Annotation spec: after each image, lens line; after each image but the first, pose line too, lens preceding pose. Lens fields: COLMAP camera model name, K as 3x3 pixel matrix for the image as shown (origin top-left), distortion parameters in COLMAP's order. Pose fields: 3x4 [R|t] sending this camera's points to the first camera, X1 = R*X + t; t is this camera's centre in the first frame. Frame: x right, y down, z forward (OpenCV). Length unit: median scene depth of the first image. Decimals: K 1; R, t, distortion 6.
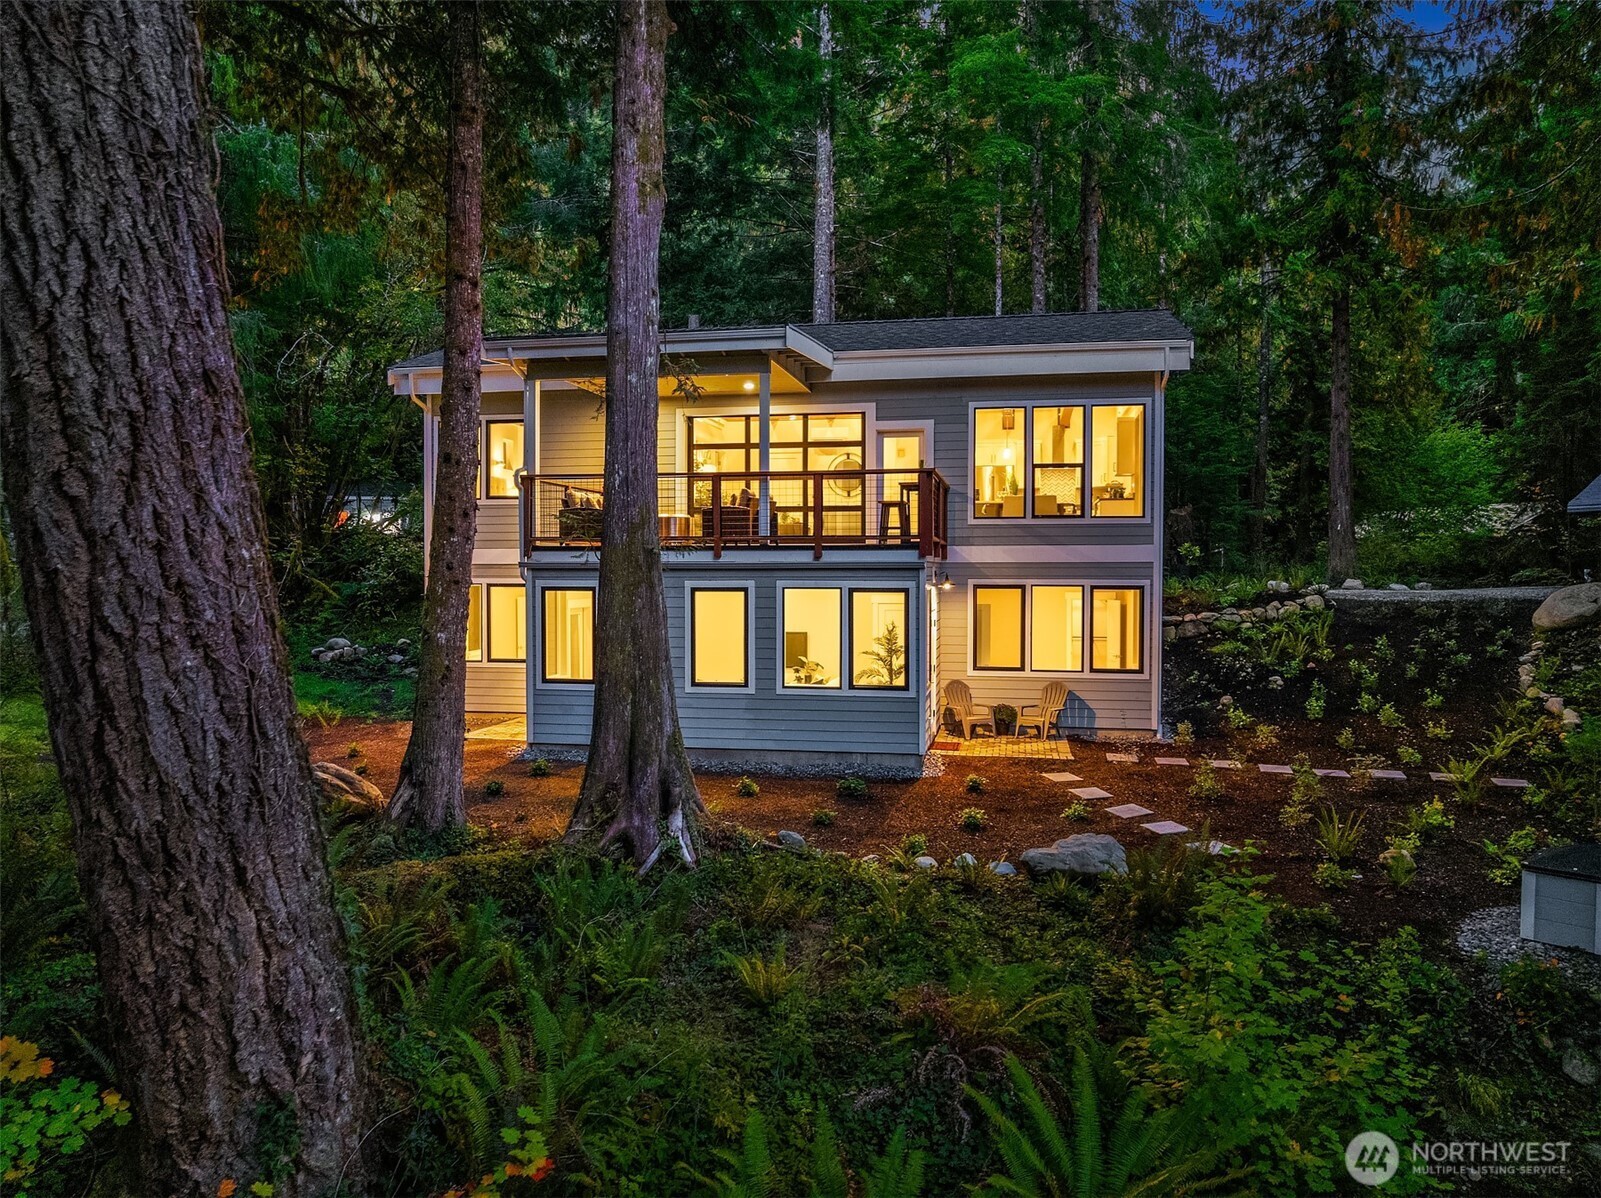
lens RADIAL K [[1117.3, 0, 800.5], [0, 1117.3, 599.0], [0, 0, 1]] dist [-0.034853, 0.005046]
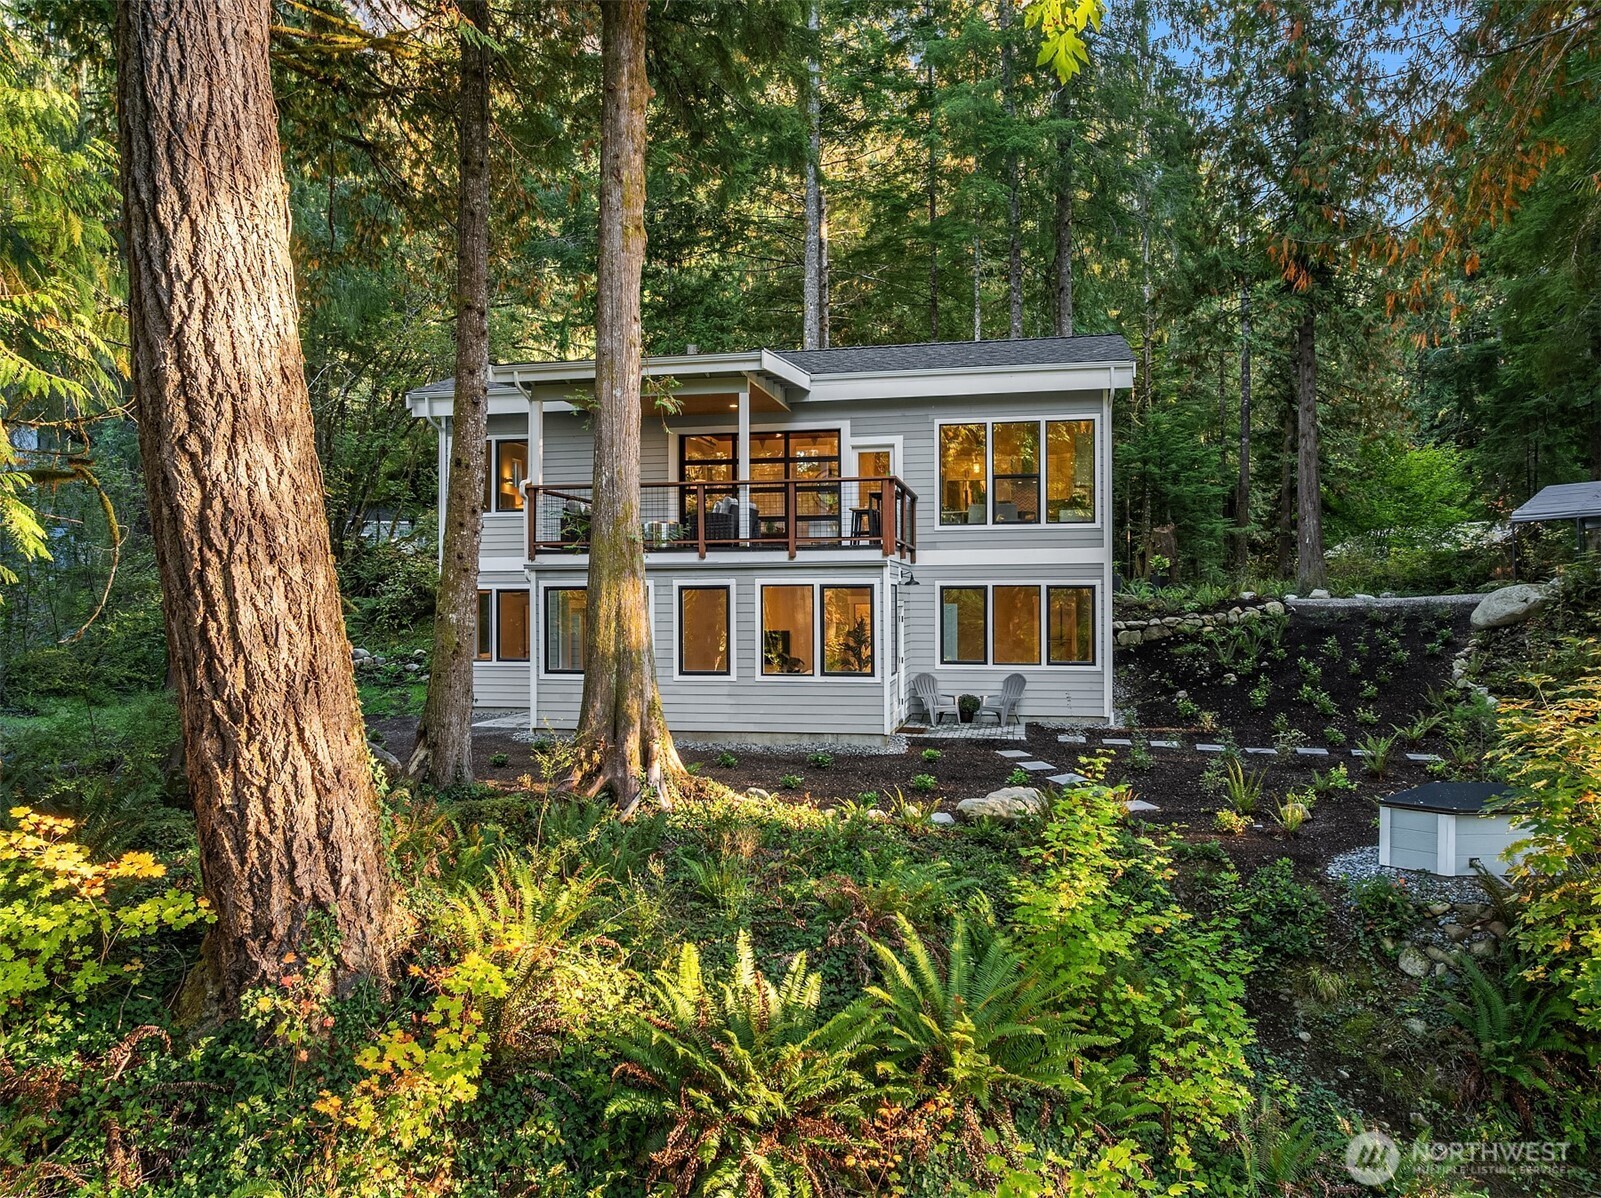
lens RADIAL K [[1109.5, 0, 800.5], [0, 1109.5, 599.0], [0, 0, 1]] dist [-0.034714, -0.000706]
pose [[0.999926, -0.005363, -0.010931, 0.034691], [0.005074, 0.999639, -0.026372, 0.032369], [0.011068, 0.026315, 0.999592, -0.097206]]
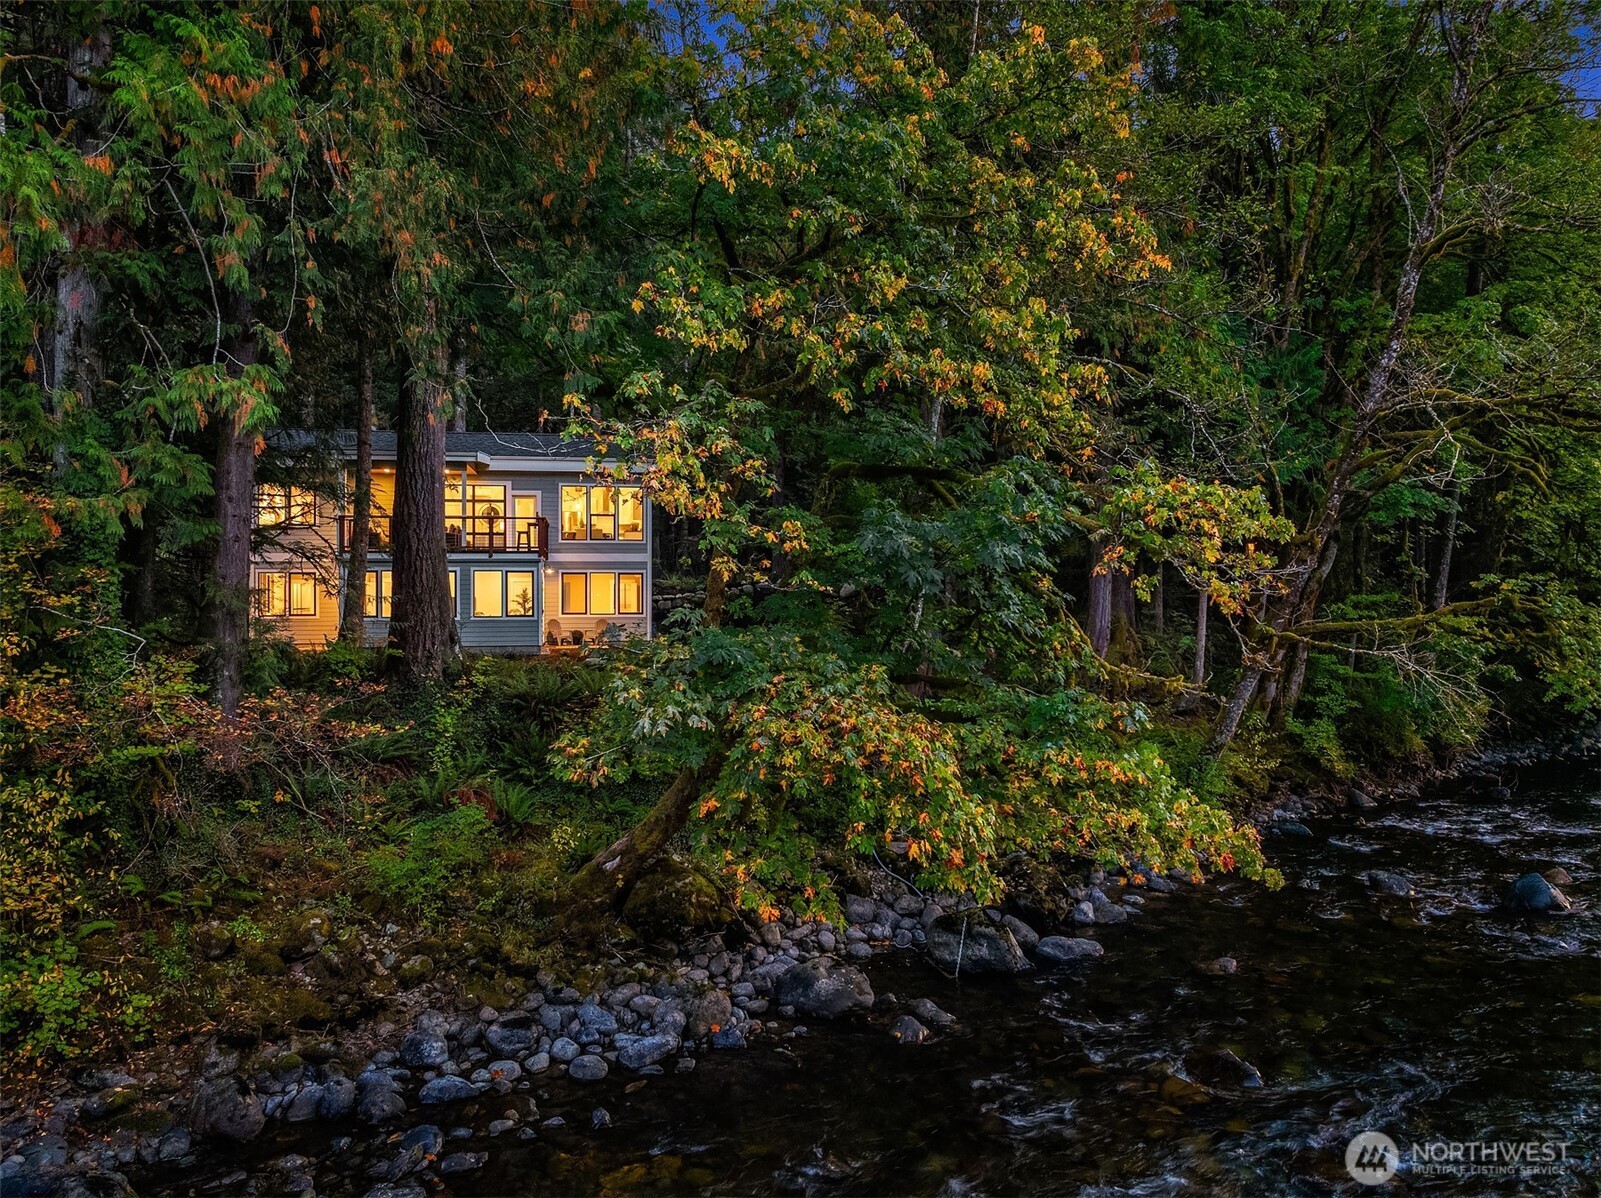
lens RADIAL K [[1117.3, 0, 800.5], [0, 1117.3, 599.0], [0, 0, 1]] dist [-0.034853, 0.005046]
pose [[0.929666, -0.004188, 0.368379, -0.219192], [0.012109, 0.999742, -0.019195, 0.092420], [-0.368203, 0.022306, 0.929478, -1.213201]]
